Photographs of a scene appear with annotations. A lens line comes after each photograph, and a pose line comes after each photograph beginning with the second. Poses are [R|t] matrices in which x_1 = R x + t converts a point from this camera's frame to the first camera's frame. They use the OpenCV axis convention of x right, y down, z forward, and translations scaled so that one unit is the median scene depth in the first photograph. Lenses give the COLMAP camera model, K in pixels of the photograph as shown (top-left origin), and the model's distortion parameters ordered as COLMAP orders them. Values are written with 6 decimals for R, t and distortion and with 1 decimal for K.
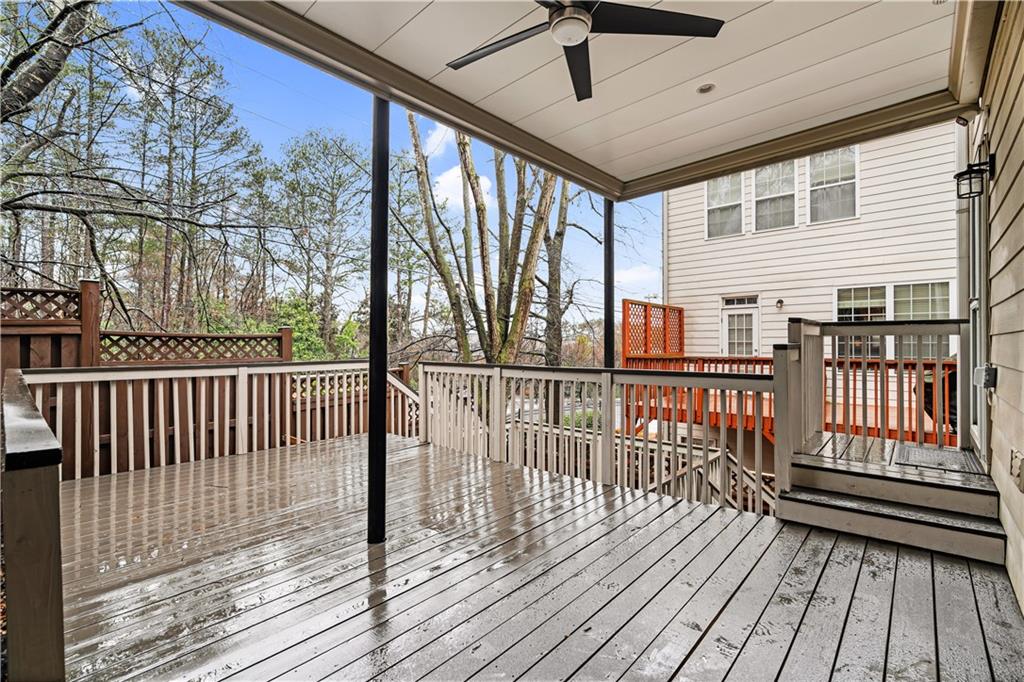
lens RADIAL K [[457.9, 0, 512.0], [0, 457.9, 341.0], [0, 0, 1]] dist [0.000123, 0.000369]
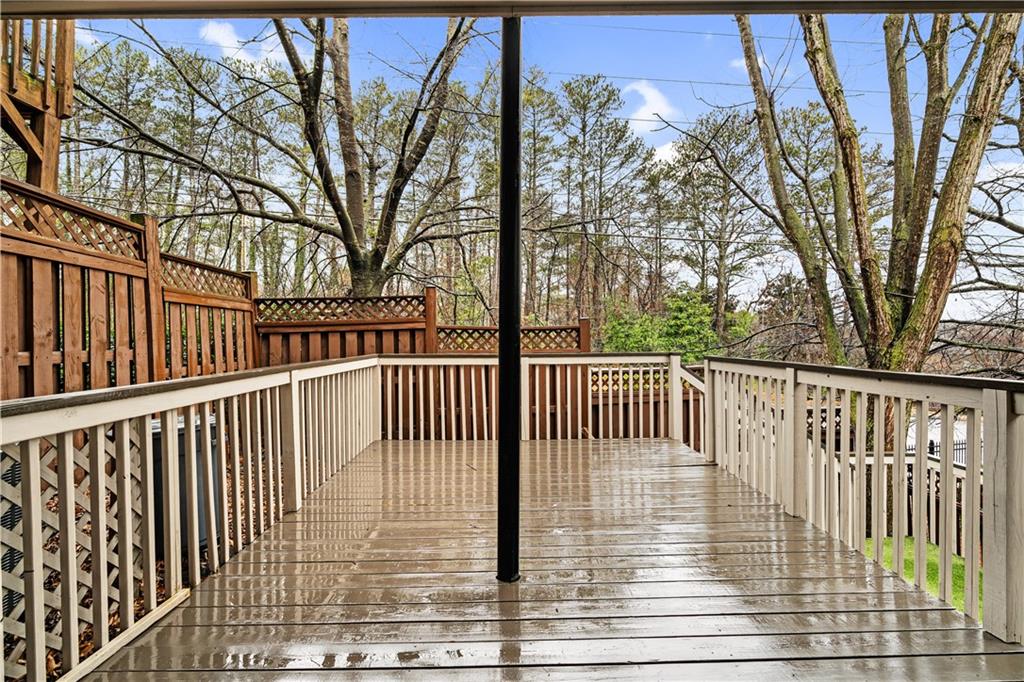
lens RADIAL K [[463.6, 0, 512.0], [0, 463.6, 341.0], [0, 0, 1]] dist [-0.008566, 0.000655]
pose [[0.671151, -0.000128, -0.741320, 0.099086], [0.010575, 0.999900, 0.009401, 0.005439], [0.741245, -0.014149, 0.671085, 0.152044]]
